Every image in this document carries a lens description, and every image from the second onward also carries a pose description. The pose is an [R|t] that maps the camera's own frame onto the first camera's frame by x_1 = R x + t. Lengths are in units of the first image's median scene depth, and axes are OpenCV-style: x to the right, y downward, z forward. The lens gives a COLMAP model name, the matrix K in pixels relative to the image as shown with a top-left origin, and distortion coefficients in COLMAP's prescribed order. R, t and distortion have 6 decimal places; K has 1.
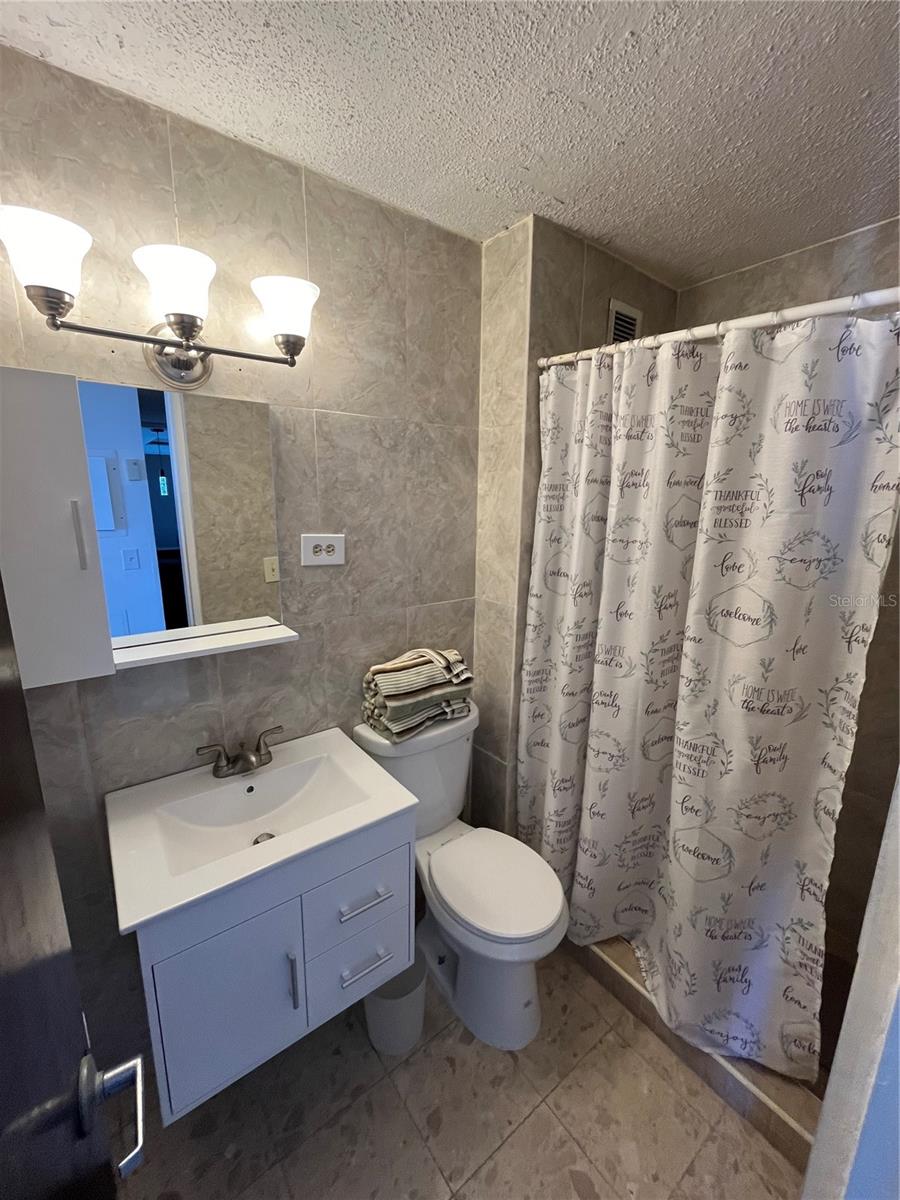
lens RADIAL K [[487.1, 0, 450.0], [0, 487.1, 600.0], [0, 0, 1]] dist [-0.006302, 0.000330]
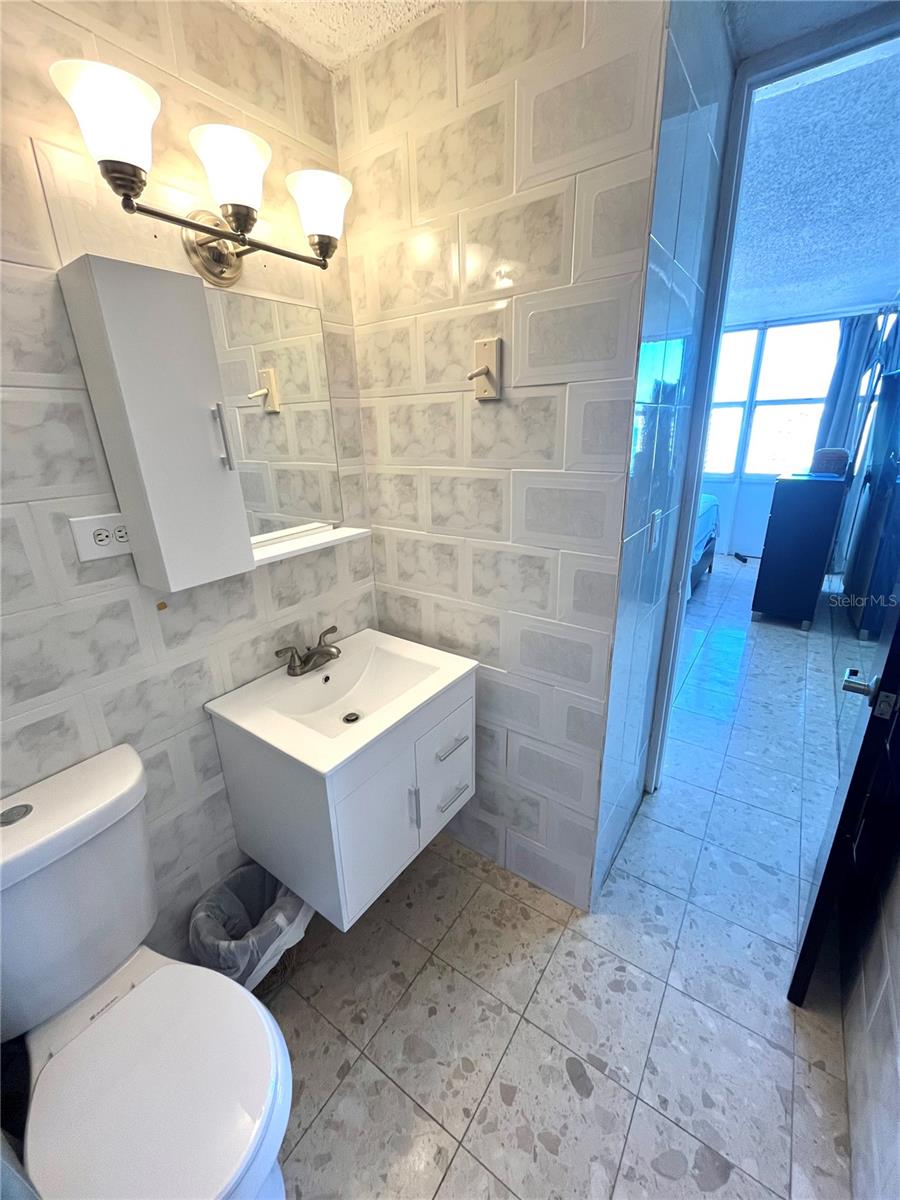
lens RADIAL K [[487.1, 0, 450.0], [0, 487.1, 600.0], [0, 0, 1]] dist [-0.006302, 0.000330]
pose [[0.947436, -0.137057, 0.289102, -0.467592], [0.098409, 0.984630, 0.144289, 0.082500], [-0.304434, -0.108254, 0.946362, -0.119610]]
